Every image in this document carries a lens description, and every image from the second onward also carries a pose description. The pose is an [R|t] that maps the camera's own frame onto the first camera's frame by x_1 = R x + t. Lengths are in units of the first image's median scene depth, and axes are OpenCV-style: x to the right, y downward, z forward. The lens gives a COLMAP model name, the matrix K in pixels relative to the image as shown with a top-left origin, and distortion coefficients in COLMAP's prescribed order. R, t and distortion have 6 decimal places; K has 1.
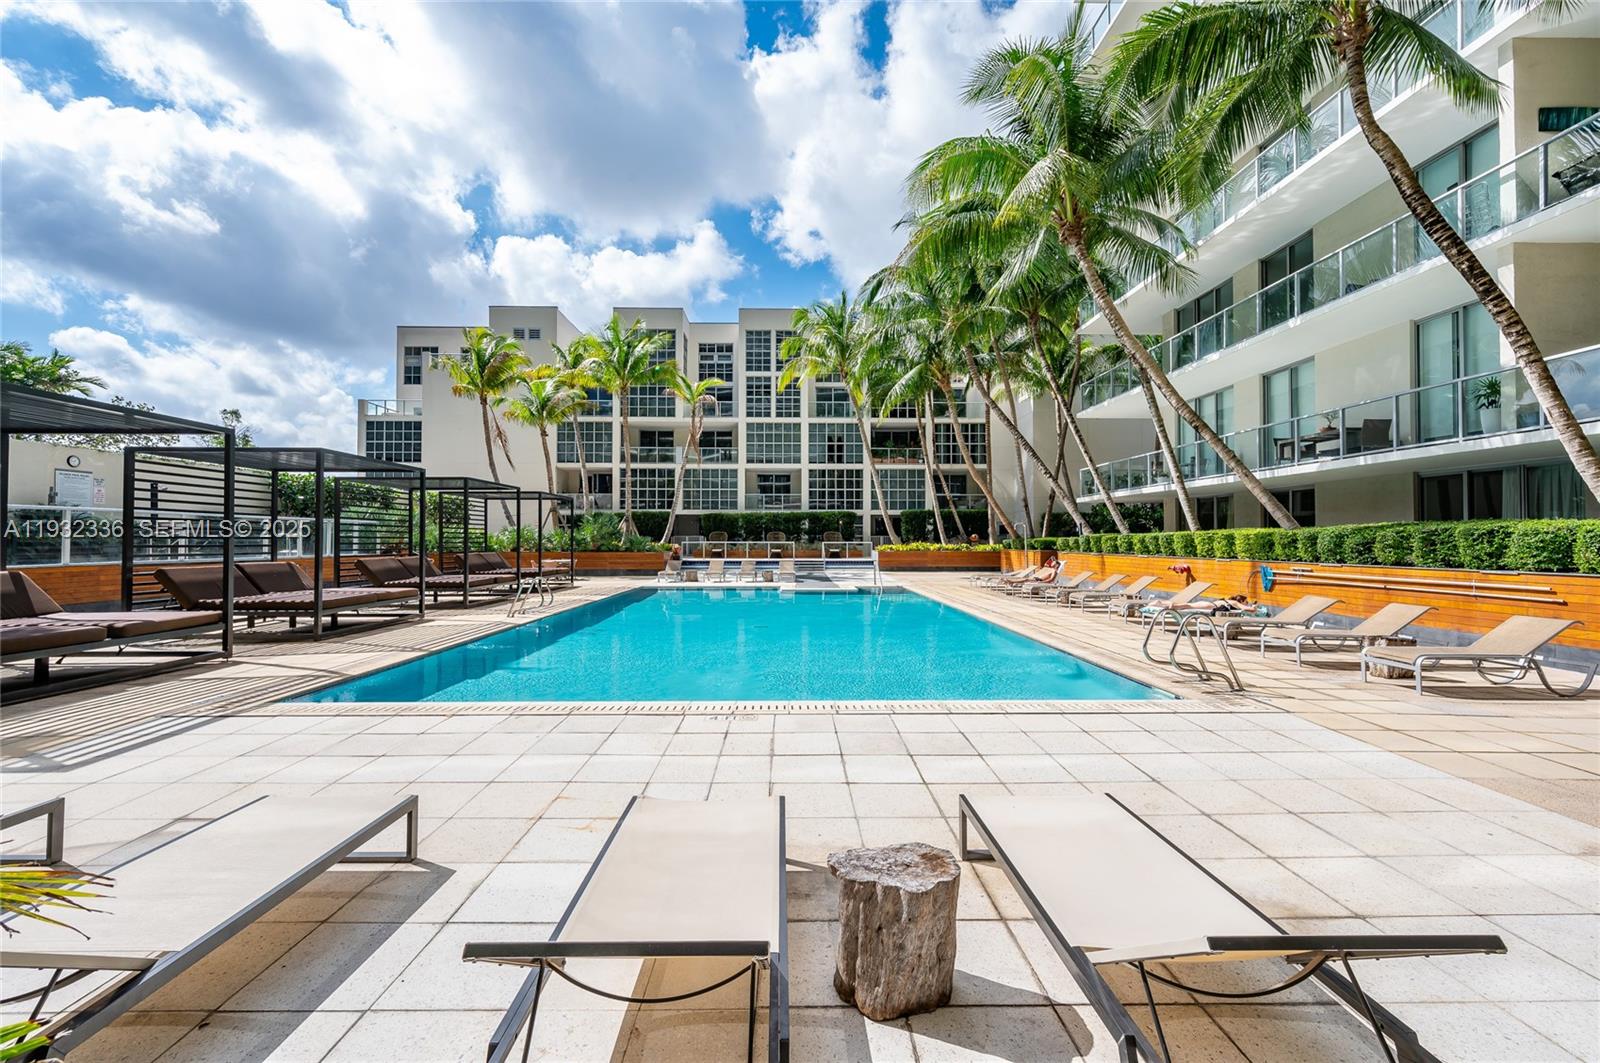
lens RADIAL K [[648.2, 0, 795.9], [0, 648.2, 530.0], [0, 0, 1]] dist [0.002110, -0.000119]
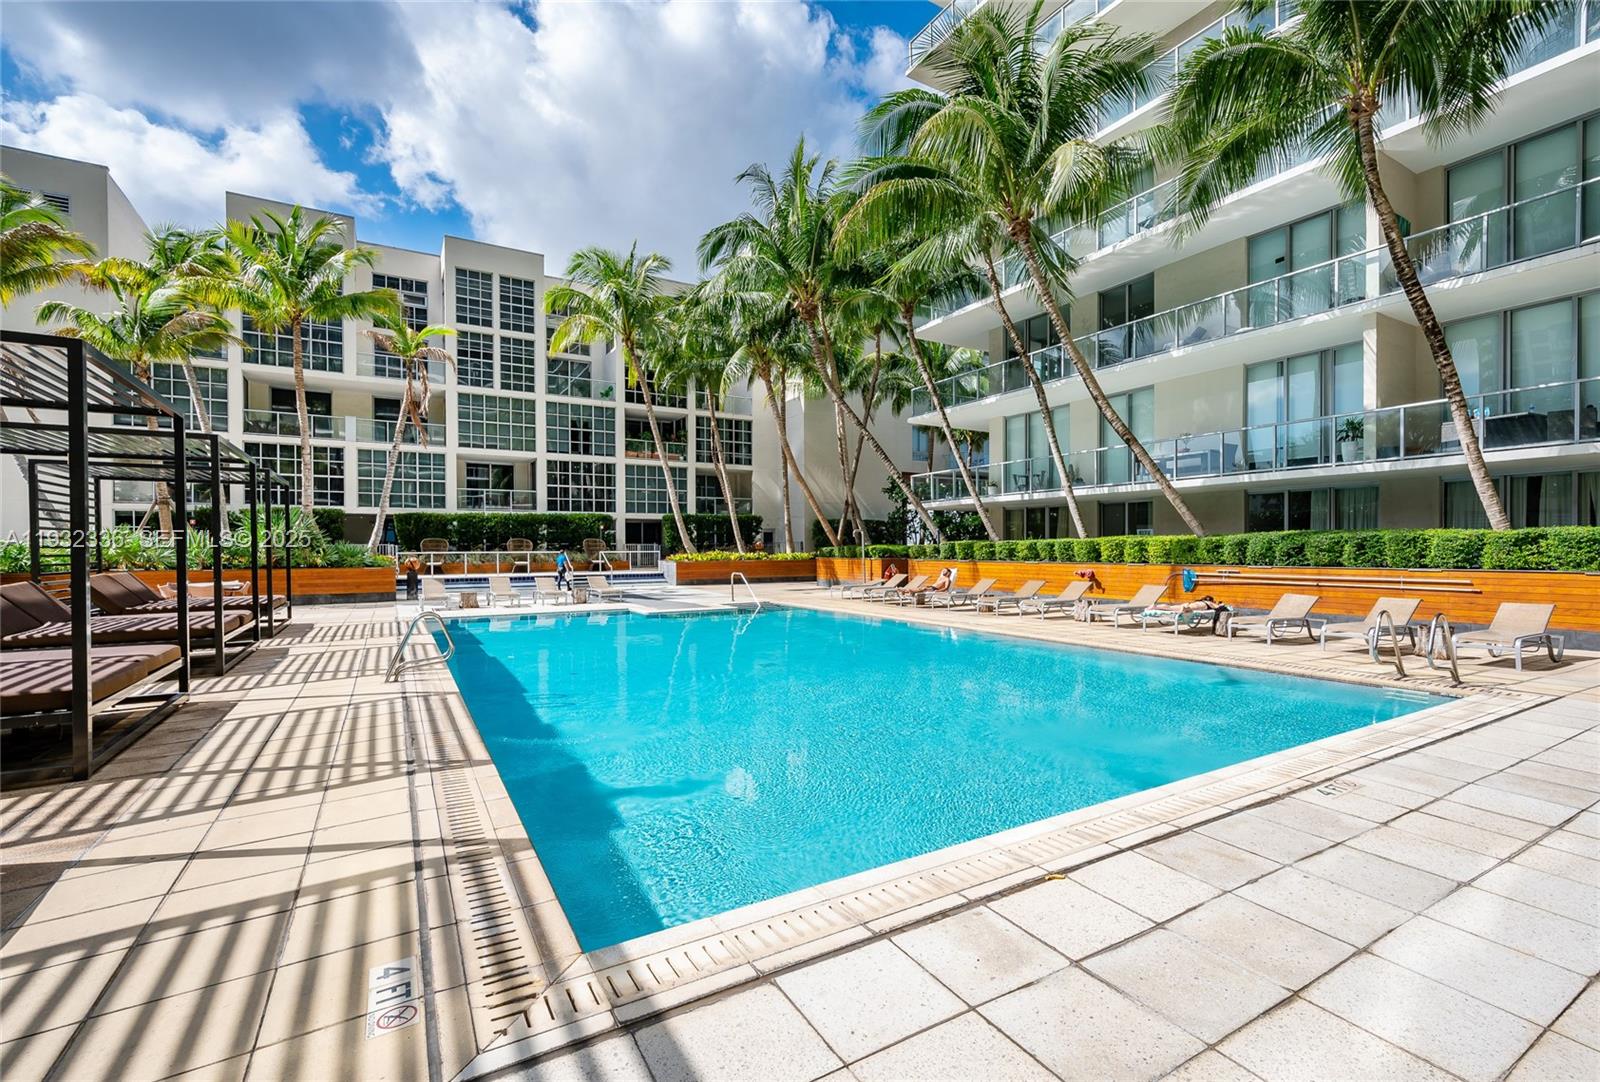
lens RADIAL K [[705.5, 0, 804.2], [0, 705.5, 547.3], [0, 0, 1]] dist [-0.003001, -0.000084]
pose [[0.858125, -0.002718, 0.513433, -0.165922], [-0.003529, 0.999931, 0.011192, 0.002480], [-0.513428, -0.011416, 0.858057, 0.110717]]
